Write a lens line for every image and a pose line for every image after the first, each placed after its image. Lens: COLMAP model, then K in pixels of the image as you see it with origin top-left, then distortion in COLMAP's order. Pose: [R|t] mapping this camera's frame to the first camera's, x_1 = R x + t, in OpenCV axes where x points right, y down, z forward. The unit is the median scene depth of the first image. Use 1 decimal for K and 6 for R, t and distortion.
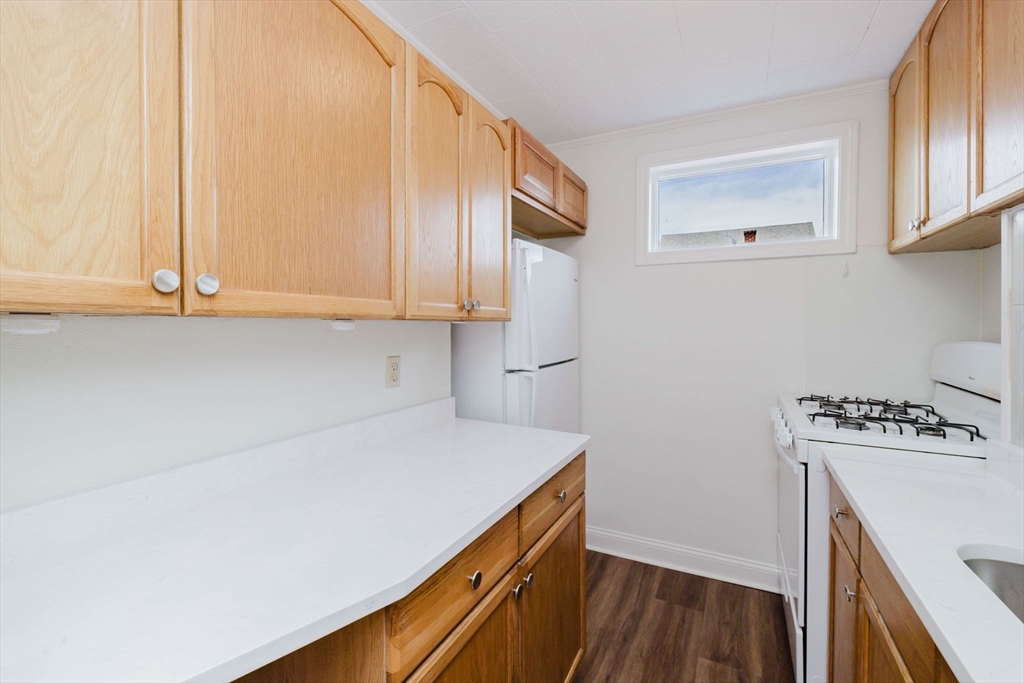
lens RADIAL K [[433.0, 0, 518.2], [0, 433.0, 325.7], [0, 0, 1]] dist [-0.001275, 0.000142]
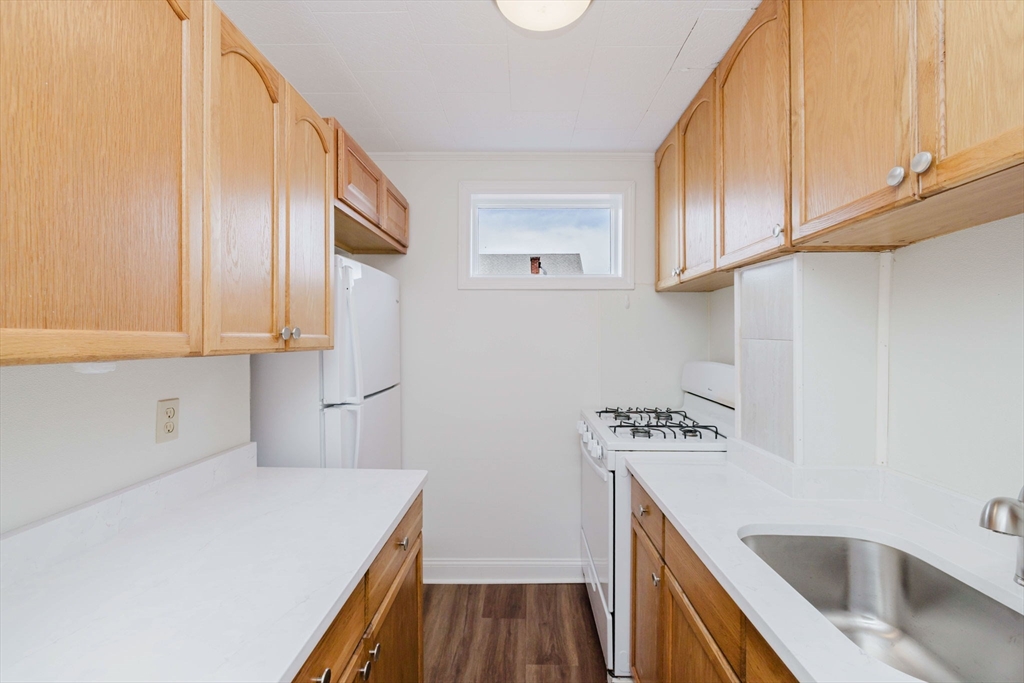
lens RADIAL K [[433.0, 0, 518.0], [0, 433.0, 336.8], [0, 0, 1]] dist [-0.001275, 0.000142]
pose [[0.897522, 0.001804, 0.440966, -0.076207], [0.001710, 0.999970, -0.007572, -0.032474], [-0.440966, 0.007550, 0.897492, 0.057479]]
